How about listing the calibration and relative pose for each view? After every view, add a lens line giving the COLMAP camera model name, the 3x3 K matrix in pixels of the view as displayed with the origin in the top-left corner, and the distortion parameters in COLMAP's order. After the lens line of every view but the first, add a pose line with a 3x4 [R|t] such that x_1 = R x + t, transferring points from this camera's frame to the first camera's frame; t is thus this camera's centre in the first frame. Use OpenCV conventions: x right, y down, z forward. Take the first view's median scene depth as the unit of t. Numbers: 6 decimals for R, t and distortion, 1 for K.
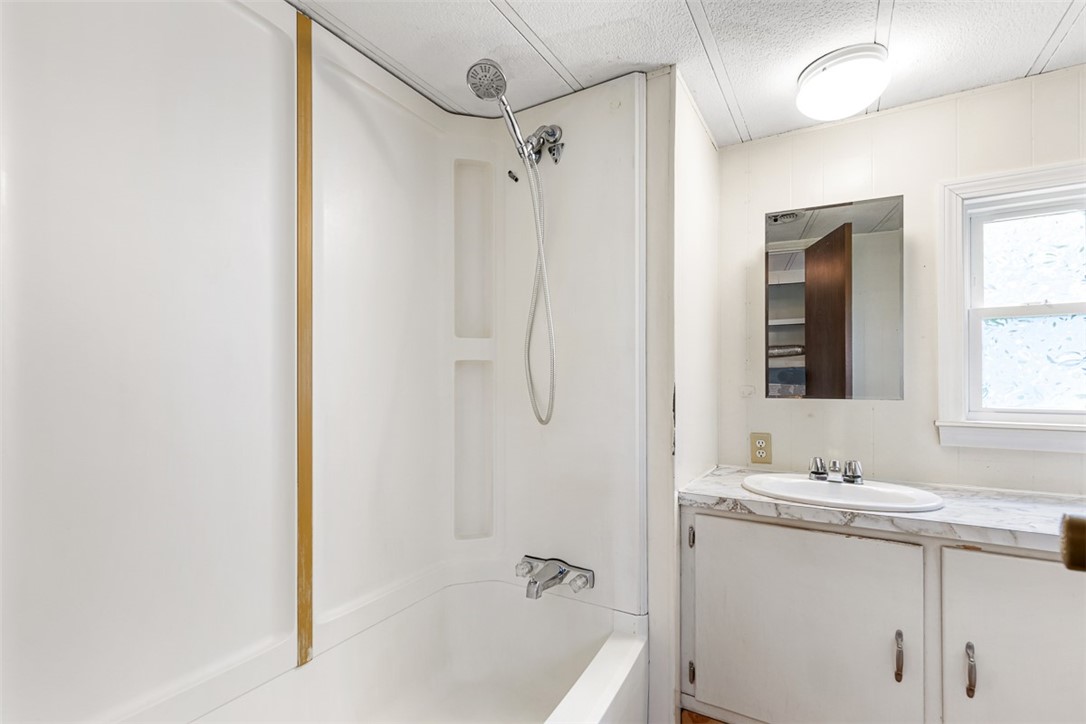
lens RADIAL K [[496.1, 0, 545.0], [0, 496.1, 377.6], [0, 0, 1]] dist [0.008257, -0.000697]
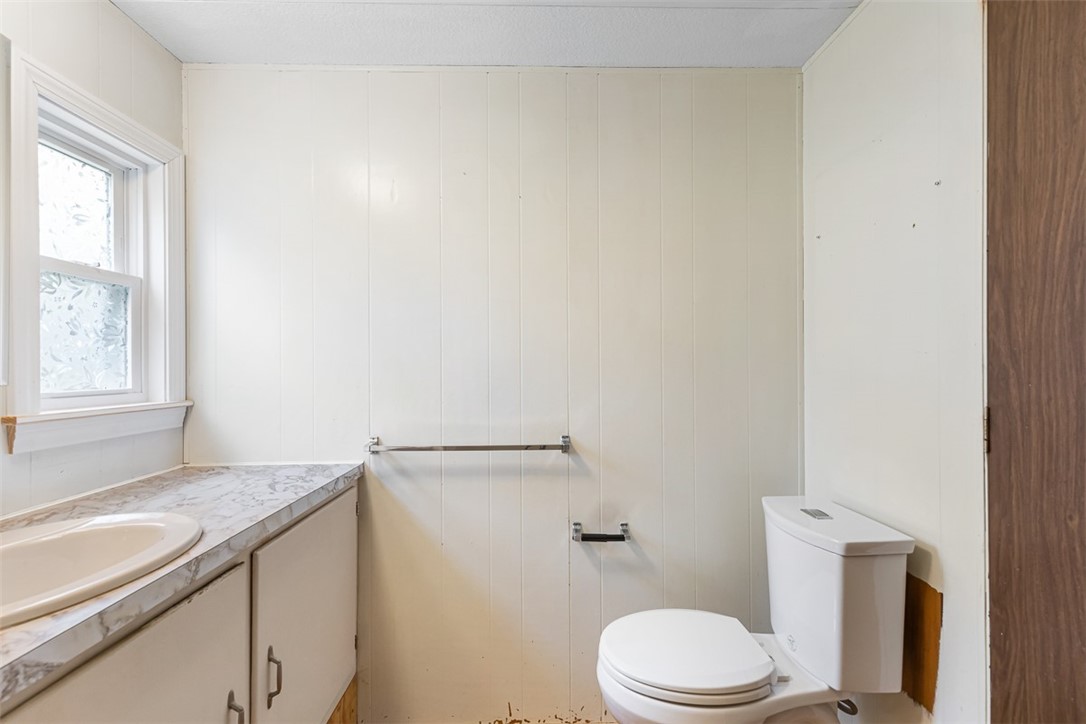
lens RADIAL K [[499.4, 0, 543.9], [0, 499.4, 366.7], [0, 0, 1]] dist [0.000747, -0.000168]
pose [[-0.529574, 0.003975, 0.848255, -0.129856], [0.001560, 0.999992, -0.003712, 0.027348], [-0.848263, -0.000643, -0.529575, 0.820502]]
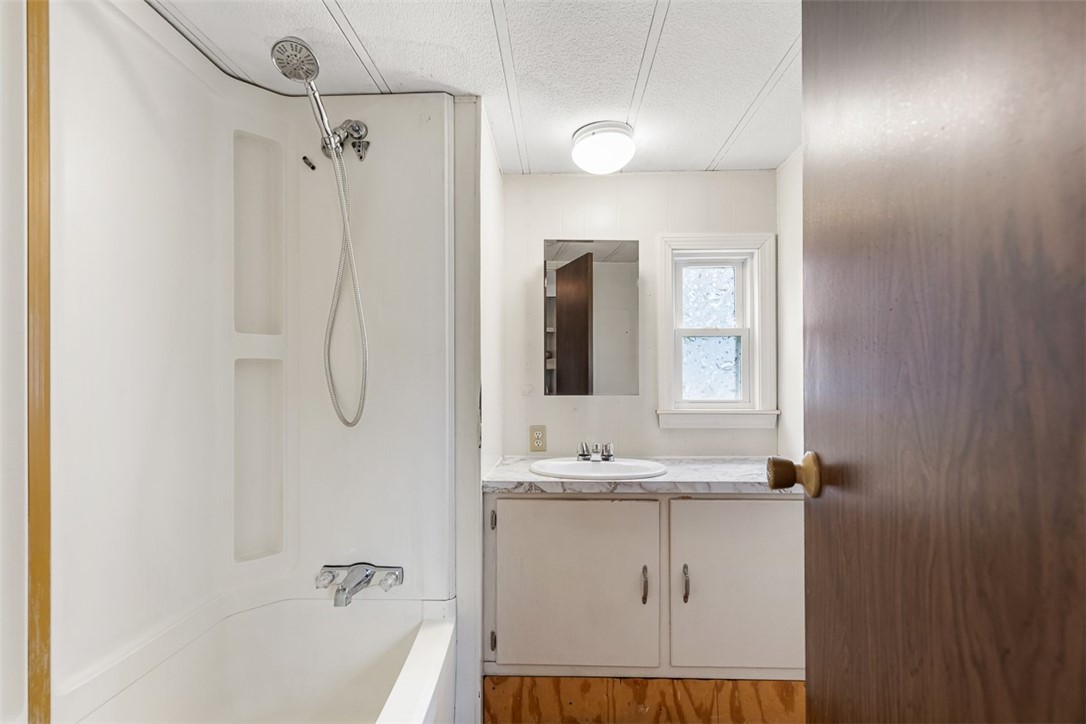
lens RADIAL K [[496.1, 0, 545.0], [0, 496.1, 377.6], [0, 0, 1]] dist [0.008257, -0.000697]
pose [[0.877630, 0.000550, 0.479337, -0.140768], [0.000318, 0.999998, -0.001728, 0.000723], [-0.479338, 0.001669, 0.877629, -0.041028]]
